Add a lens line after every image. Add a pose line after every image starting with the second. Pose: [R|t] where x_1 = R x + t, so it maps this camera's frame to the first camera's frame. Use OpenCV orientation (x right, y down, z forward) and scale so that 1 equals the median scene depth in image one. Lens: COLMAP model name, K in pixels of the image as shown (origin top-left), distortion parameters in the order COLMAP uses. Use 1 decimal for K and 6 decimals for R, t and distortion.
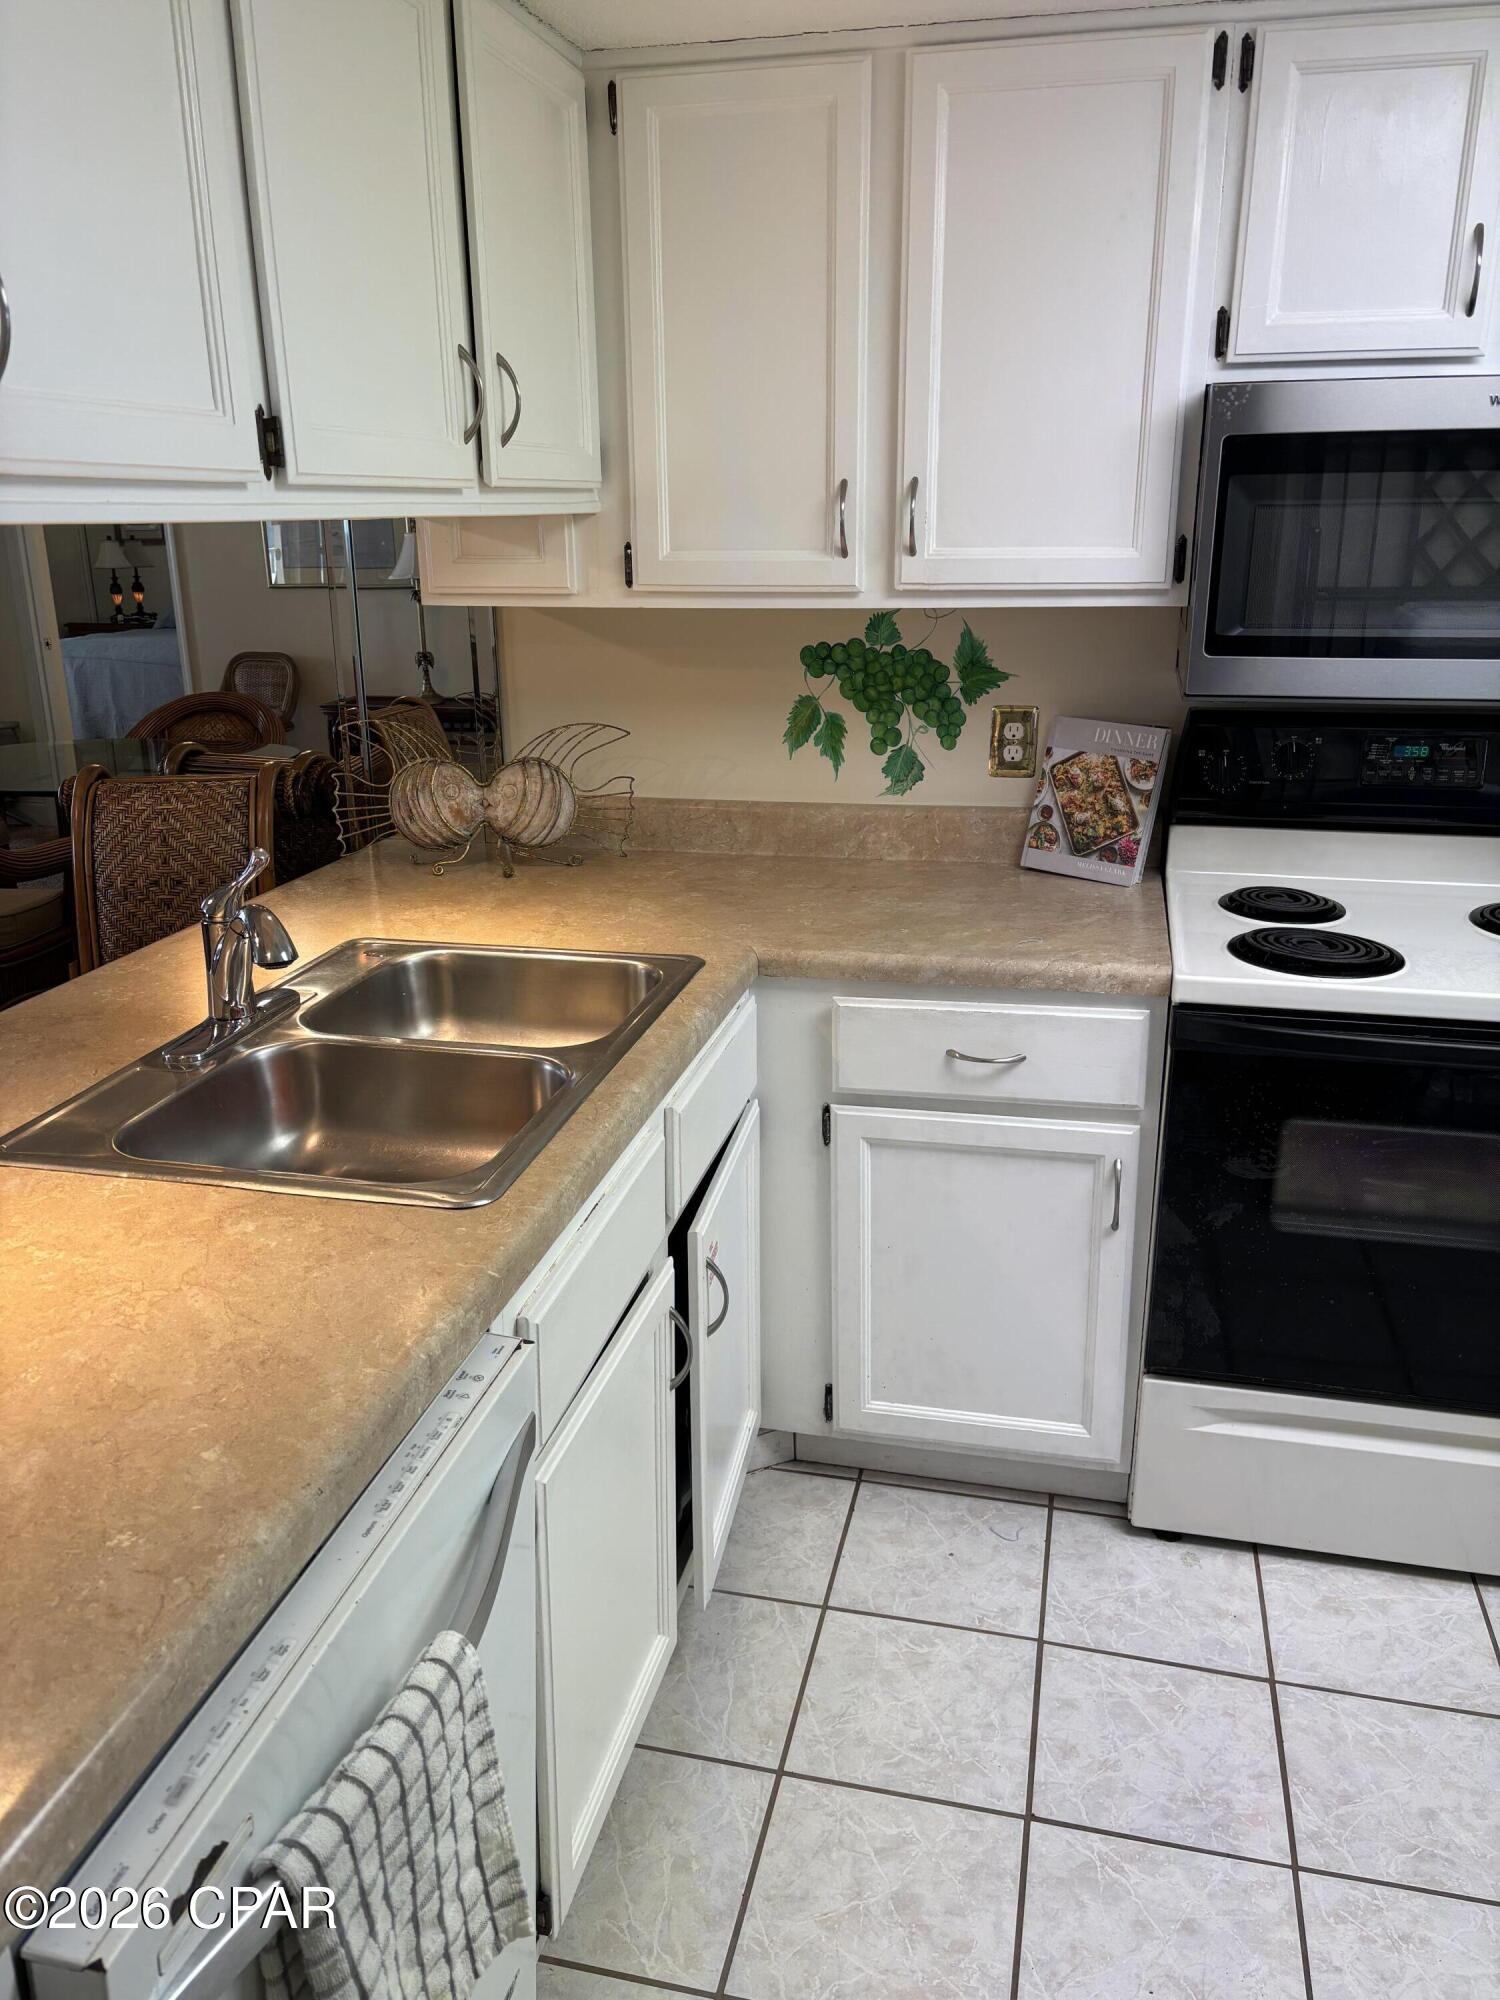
lens RADIAL K [[1495.8, 0, 749.9], [0, 1495.8, 997.9], [0, 0, 1]] dist [0.015787, -0.006439]
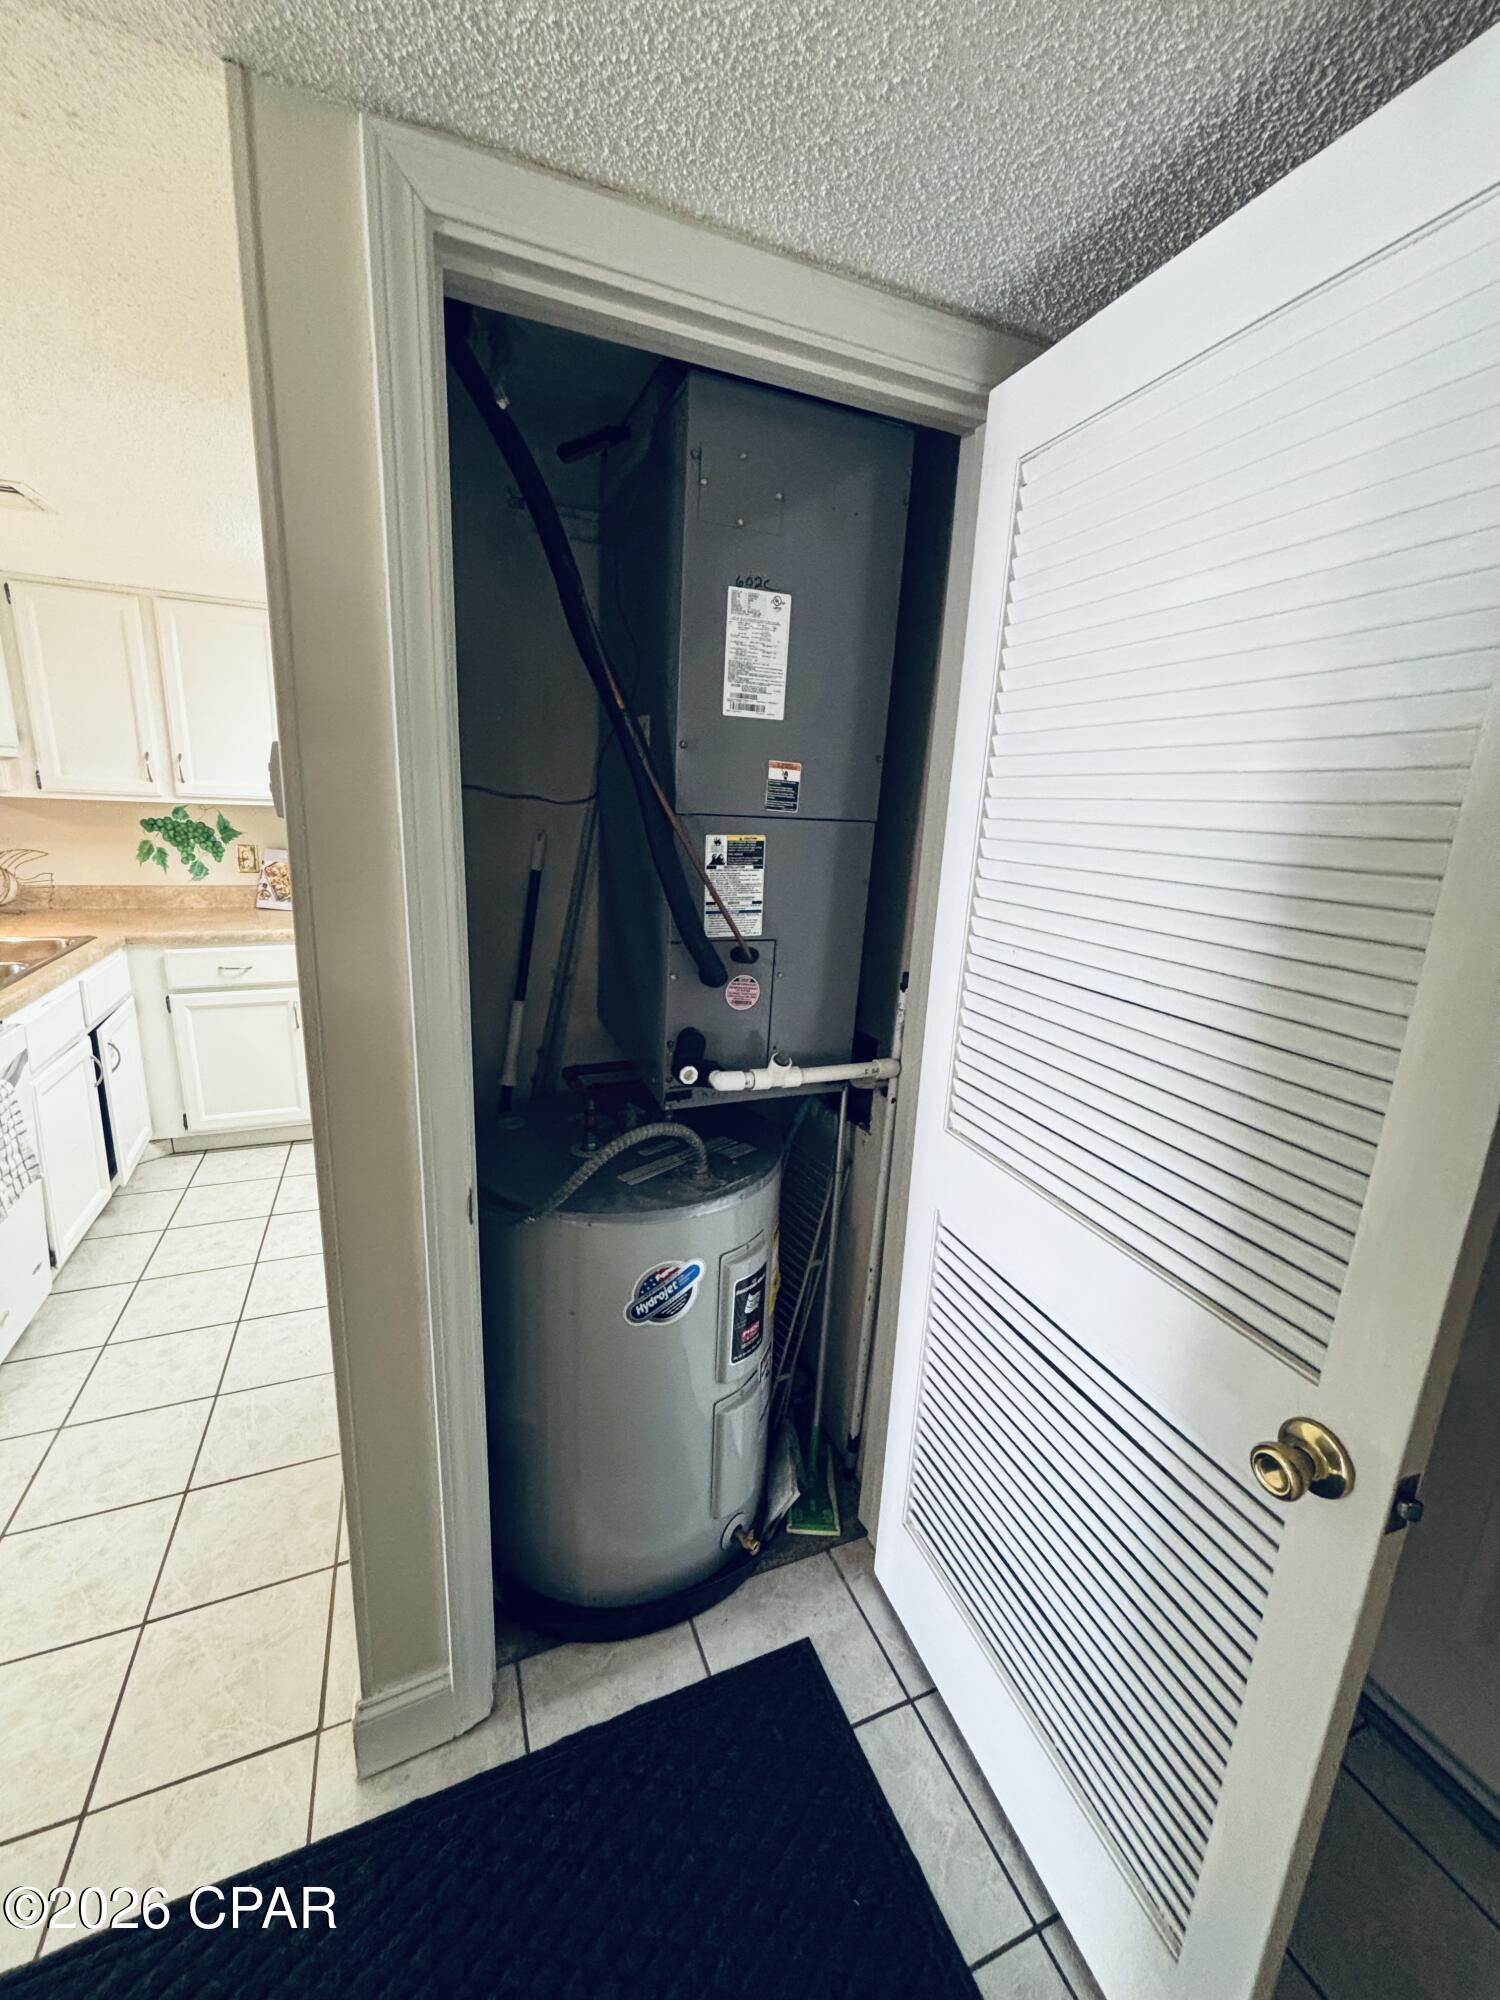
lens RADIAL K [[801.4, 0, 755.6], [0, 801.4, 1001.7], [0, 0, 1]] dist [0.003946, 0.000455]
pose [[0.806795, -0.092536, 0.583540, 0.054334], [0.122178, 0.992441, -0.011543, 0.197275], [-0.578061, 0.080609, 0.812002, -0.608971]]
